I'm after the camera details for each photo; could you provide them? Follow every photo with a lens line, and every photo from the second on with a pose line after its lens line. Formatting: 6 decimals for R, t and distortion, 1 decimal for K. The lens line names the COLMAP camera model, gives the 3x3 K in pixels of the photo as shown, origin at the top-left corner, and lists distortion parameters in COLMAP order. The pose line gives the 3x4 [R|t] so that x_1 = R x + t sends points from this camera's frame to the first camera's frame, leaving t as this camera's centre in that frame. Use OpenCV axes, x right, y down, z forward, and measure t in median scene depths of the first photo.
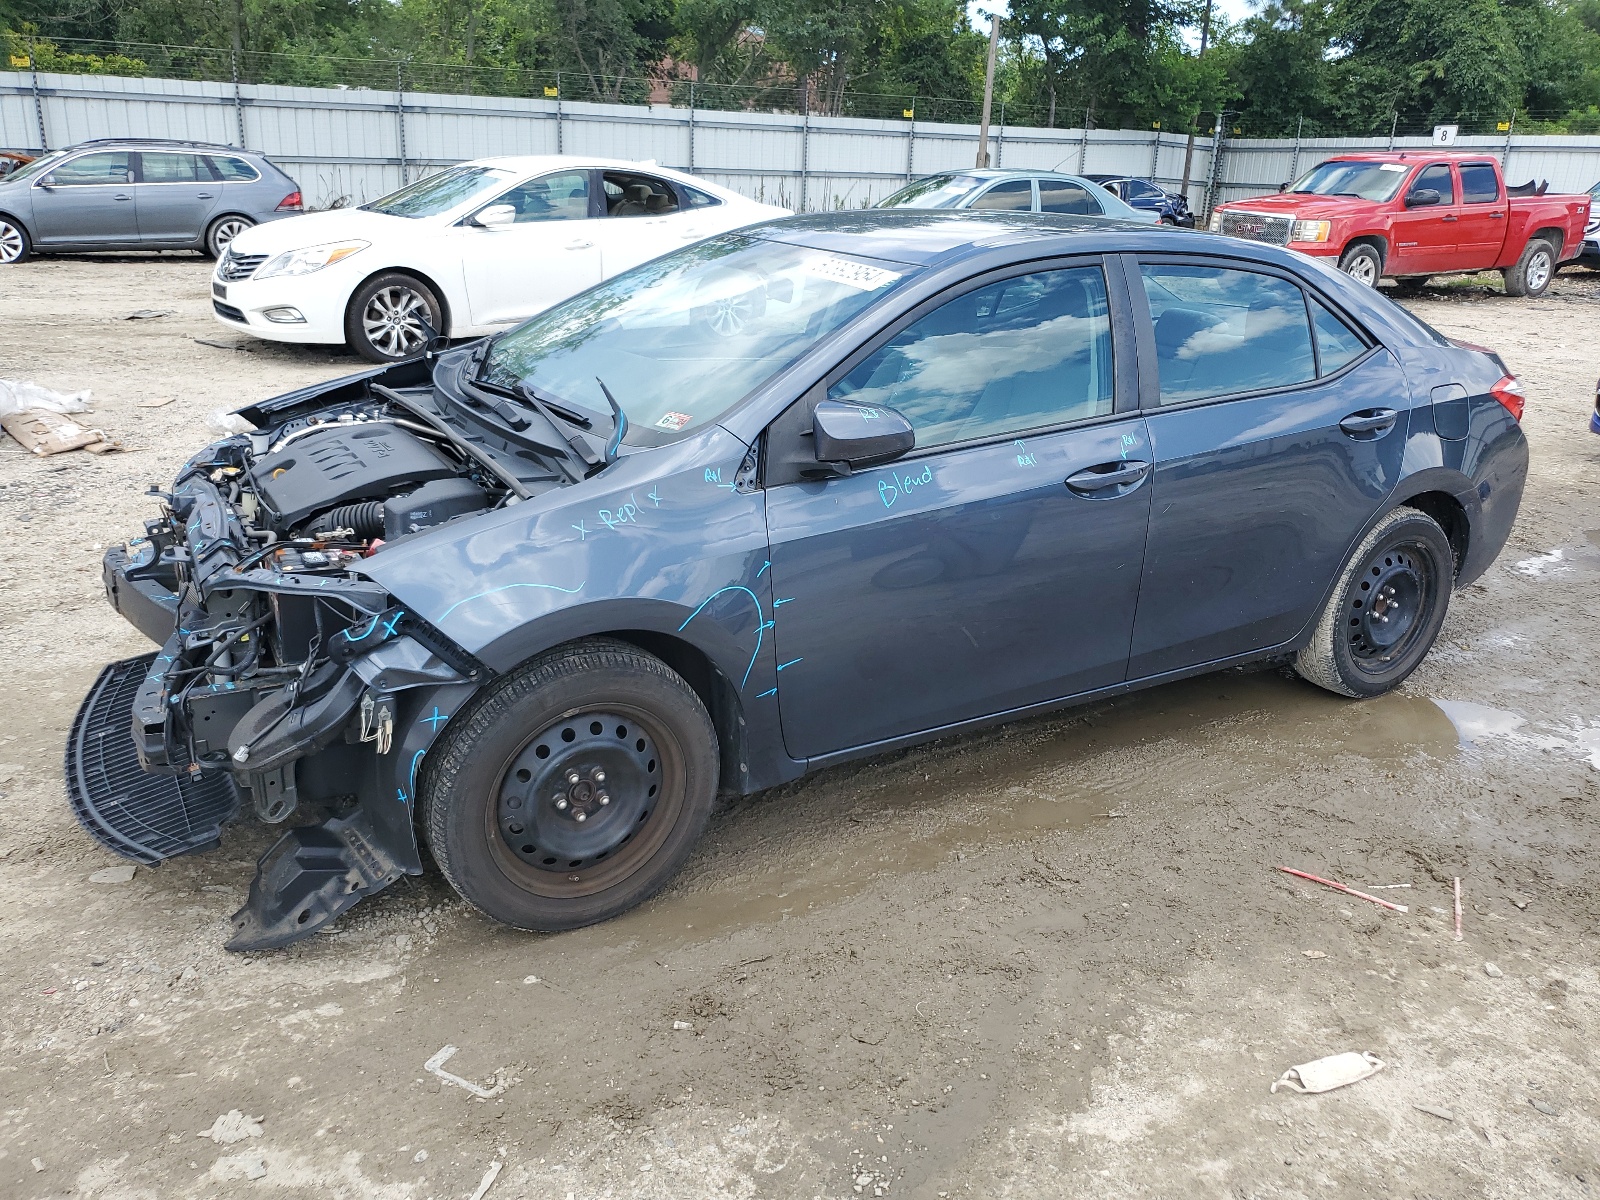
lens RADIAL K [[1209.6, 0, 799.8], [0, 1209.6, 548.5], [0, 0, 1]] dist [0.057682, -0.060789]
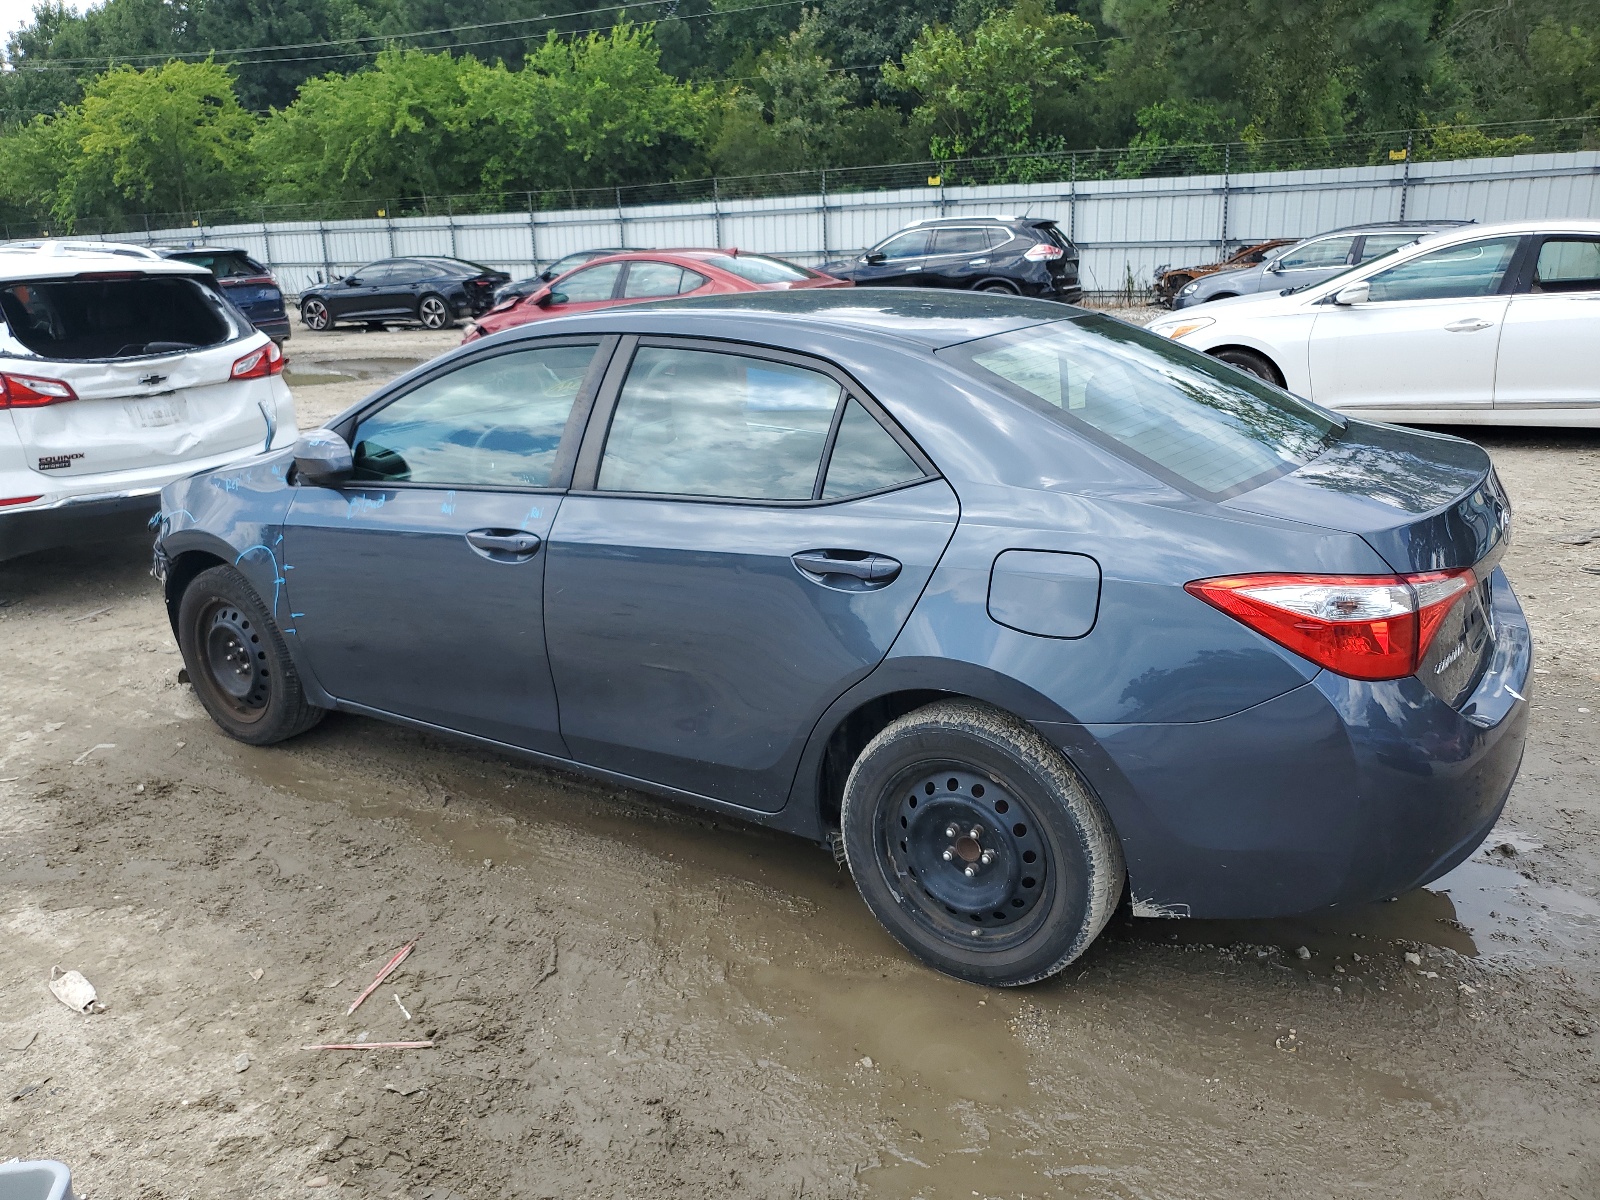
lens RADIAL K [[1213.1, 0, 800.0], [0, 1213.1, 600.0], [0, 0, 1]] dist [0.006377, 0.006141]
pose [[0.449586, 0.214082, -0.867203, 1.013262], [-0.232088, 0.965507, 0.118028, -0.152341], [0.862559, 0.148204, 0.483764, 0.572000]]
